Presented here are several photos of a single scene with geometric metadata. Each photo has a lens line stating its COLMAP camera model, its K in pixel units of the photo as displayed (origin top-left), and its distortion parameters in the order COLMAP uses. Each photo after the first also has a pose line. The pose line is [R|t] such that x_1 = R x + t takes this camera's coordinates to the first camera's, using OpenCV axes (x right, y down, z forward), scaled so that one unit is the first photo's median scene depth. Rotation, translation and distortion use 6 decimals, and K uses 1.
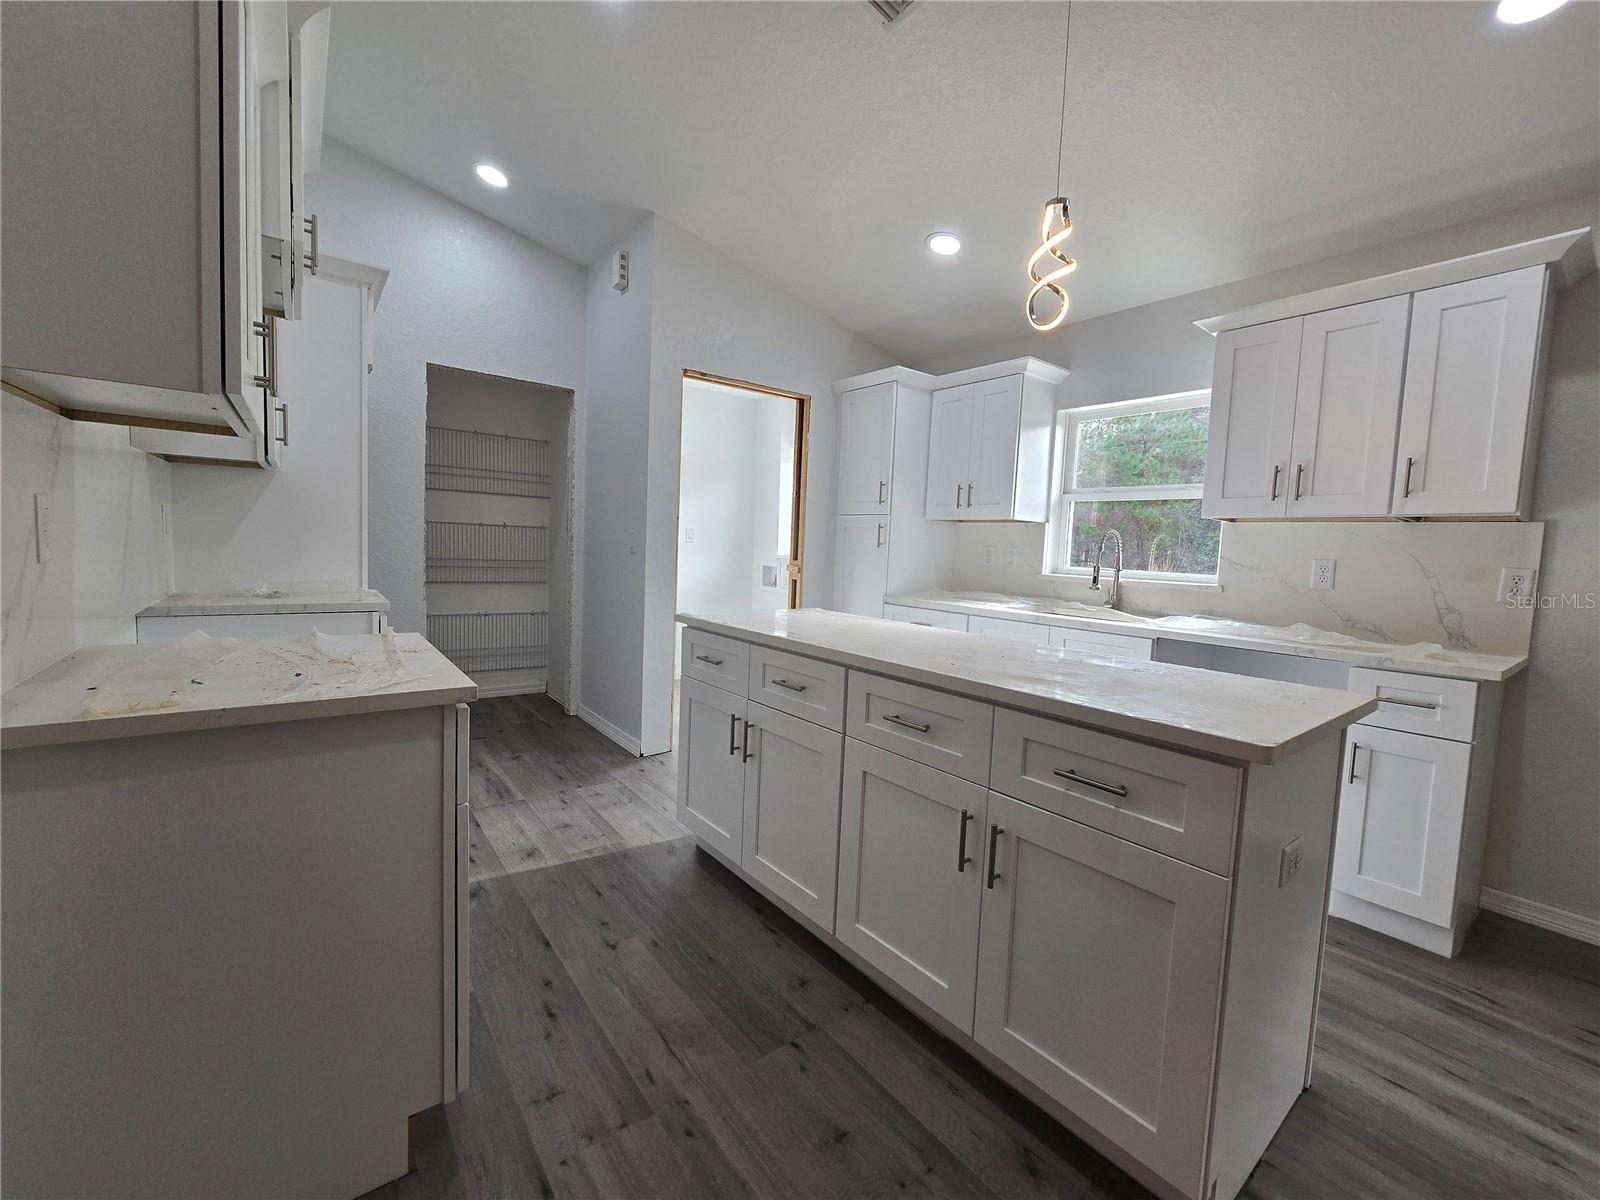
lens RADIAL K [[656.7, 0, 801.4], [0, 656.7, 594.3], [0, 0, 1]] dist [-0.002700, 0.000070]
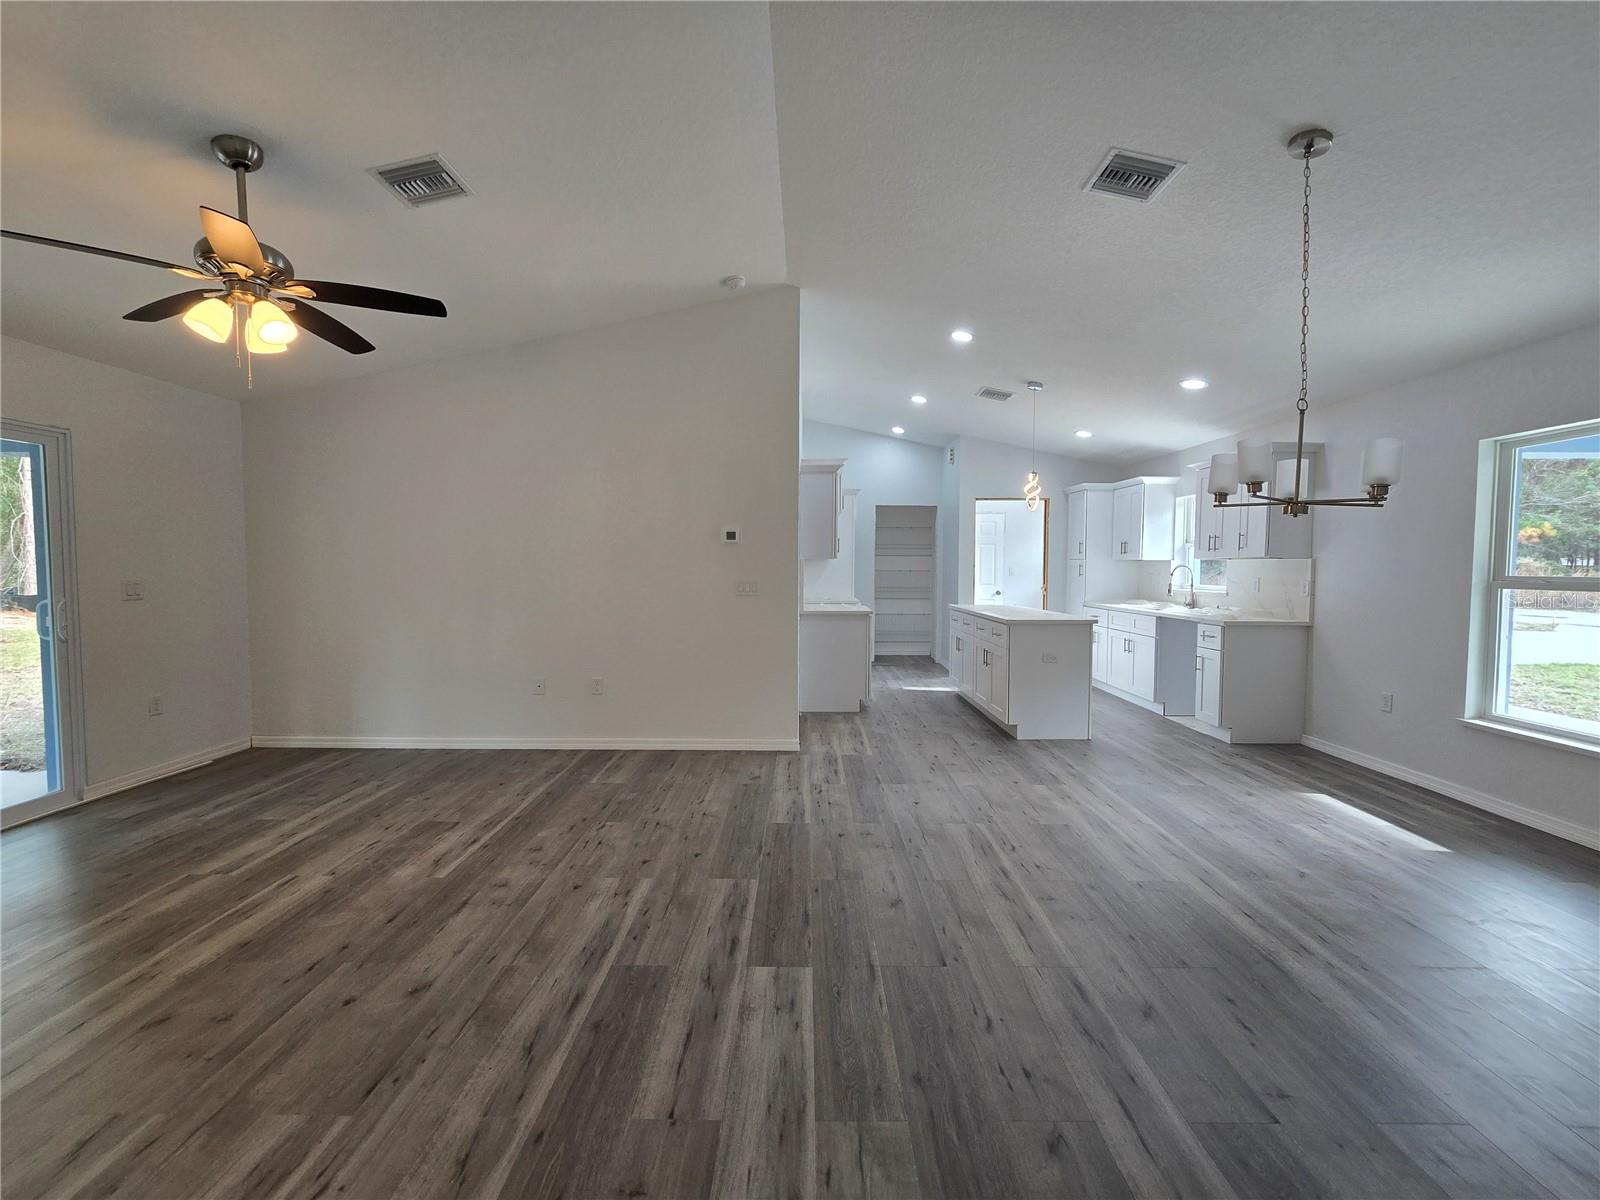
lens RADIAL K [[667.7, 0, 799.3], [0, 667.7, 595.0], [0, 0, 1]] dist [-0.003778, -0.000027]
pose [[0.786729, -0.012677, -0.617169, 0.769944], [-0.014952, 0.999104, -0.039581, 0.081123], [0.617118, 0.040368, 0.785835, -1.164409]]
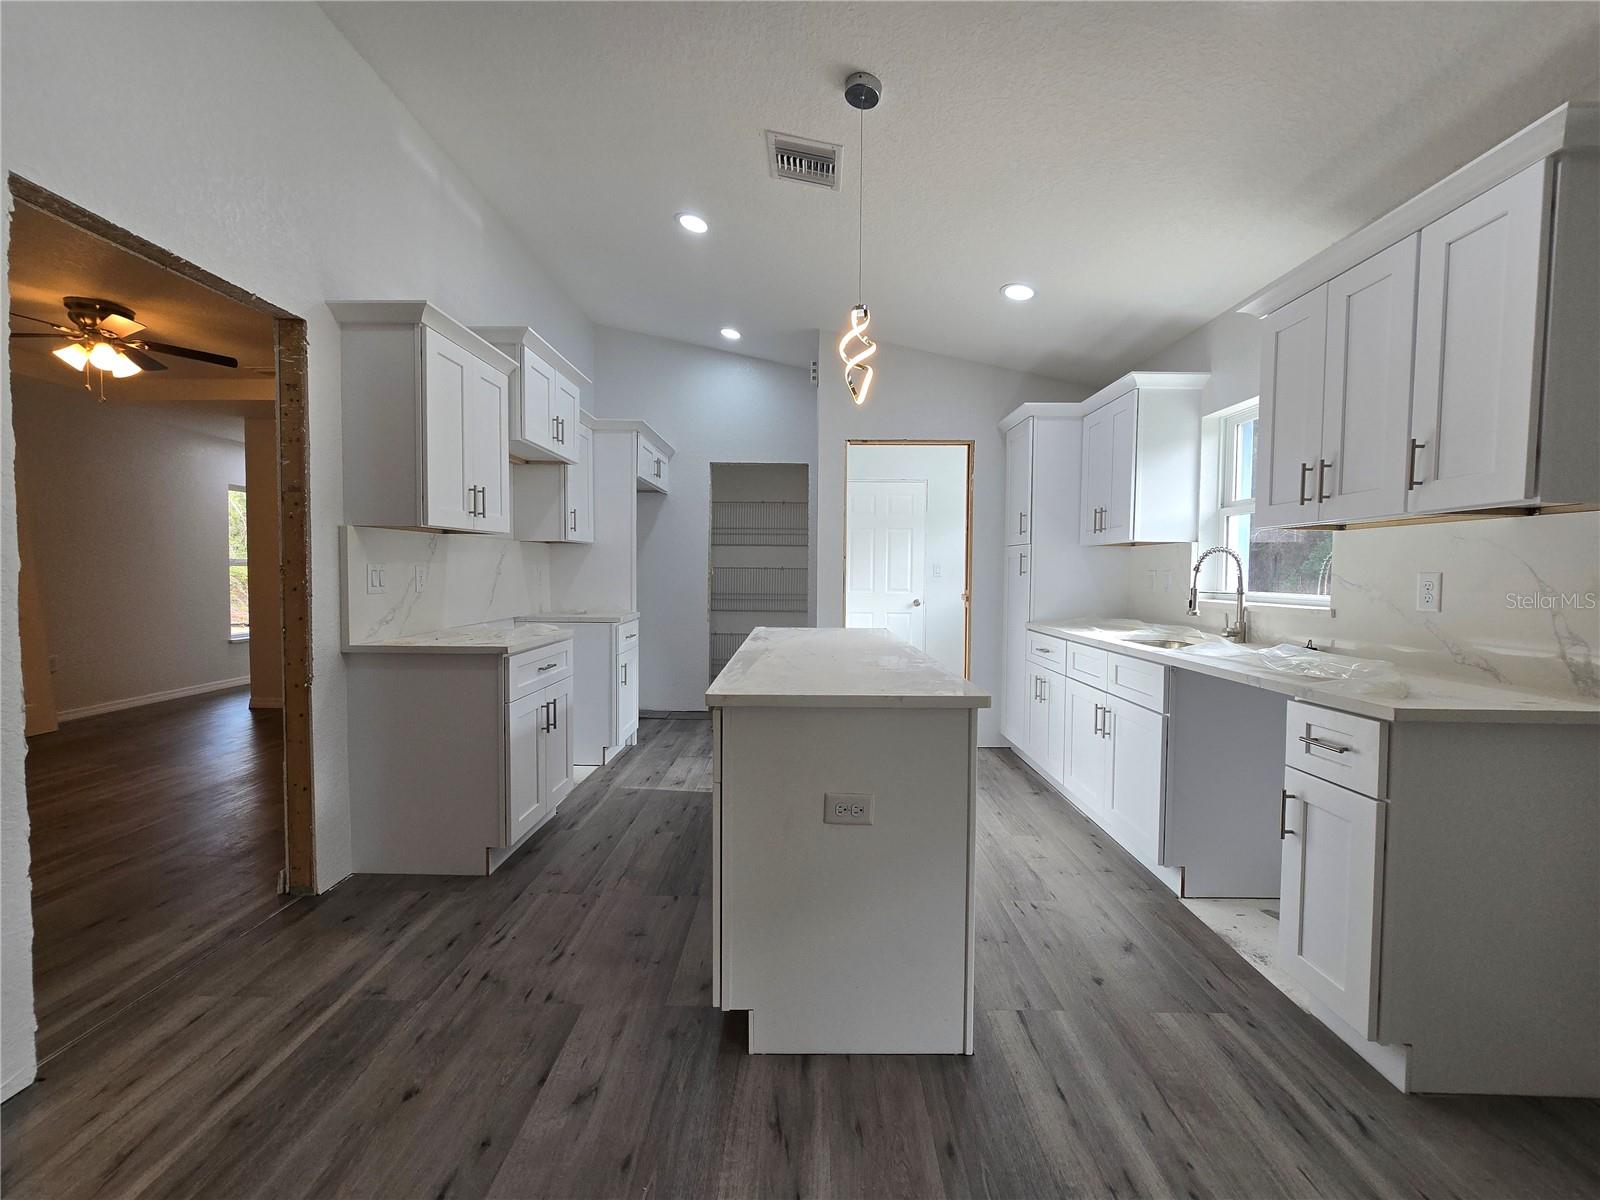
lens RADIAL K [[656.7, 0, 801.4], [0, 656.7, 594.3], [0, 0, 1]] dist [-0.002700, 0.000070]
pose [[0.786636, -0.013939, -0.617259, 0.559033], [-0.022091, 0.998470, -0.050699, 0.021133], [0.617021, 0.053518, 0.785125, -0.033240]]
